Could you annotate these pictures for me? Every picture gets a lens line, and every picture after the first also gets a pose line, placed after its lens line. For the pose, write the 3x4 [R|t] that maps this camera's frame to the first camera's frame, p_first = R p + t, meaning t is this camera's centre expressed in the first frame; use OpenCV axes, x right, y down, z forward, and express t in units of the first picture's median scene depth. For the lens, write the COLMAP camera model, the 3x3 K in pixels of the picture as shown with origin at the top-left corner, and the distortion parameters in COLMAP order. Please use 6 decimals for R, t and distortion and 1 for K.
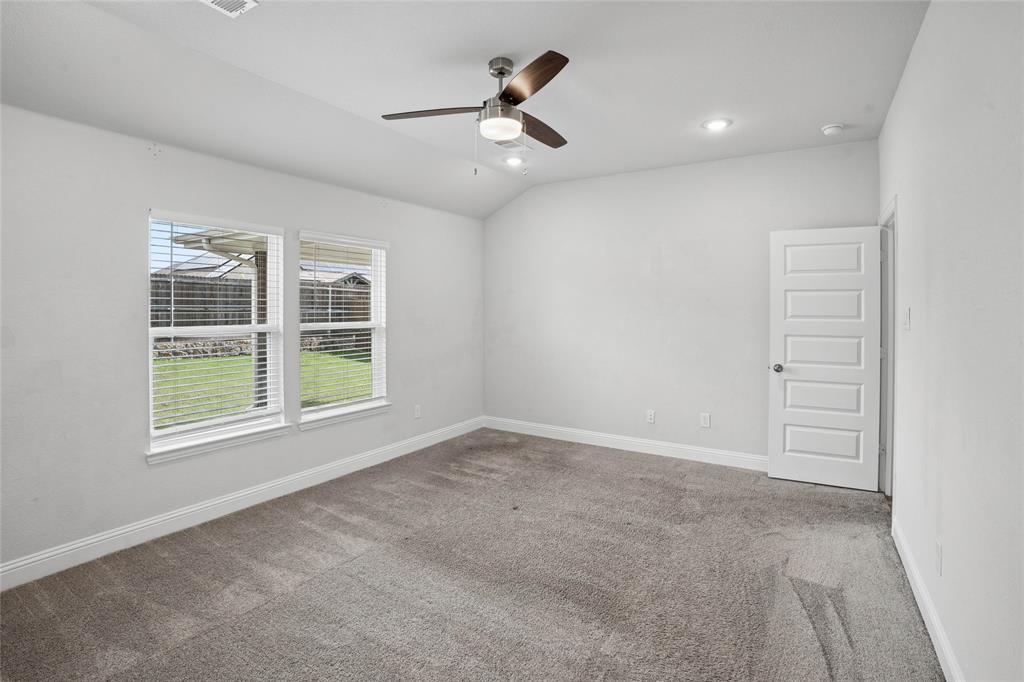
lens RADIAL K [[469.2, 0, 553.4], [0, 469.2, 317.2], [0, 0, 1]] dist [-0.011067, 0.001523]
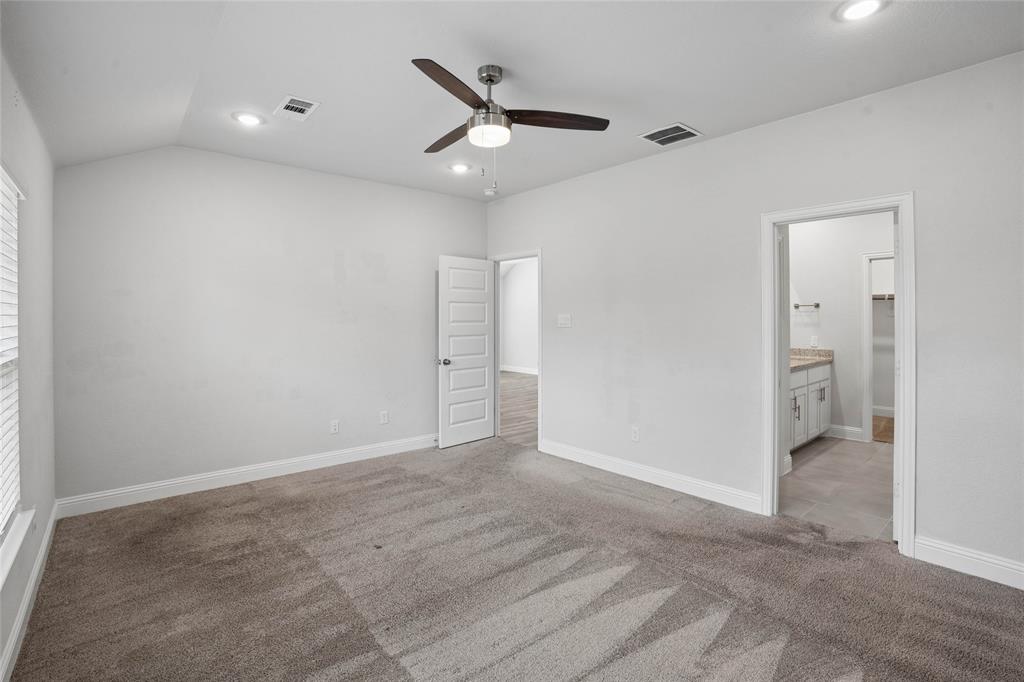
lens RADIAL K [[469.2, 0, 492.0], [0, 469.2, 313.1], [0, 0, 1]] dist [-0.011067, 0.001523]
pose [[0.385981, -0.001782, 0.922505, -0.667569], [0.016646, 0.999849, -0.005033, -0.017397], [-0.922356, 0.017298, 0.385953, 0.378775]]
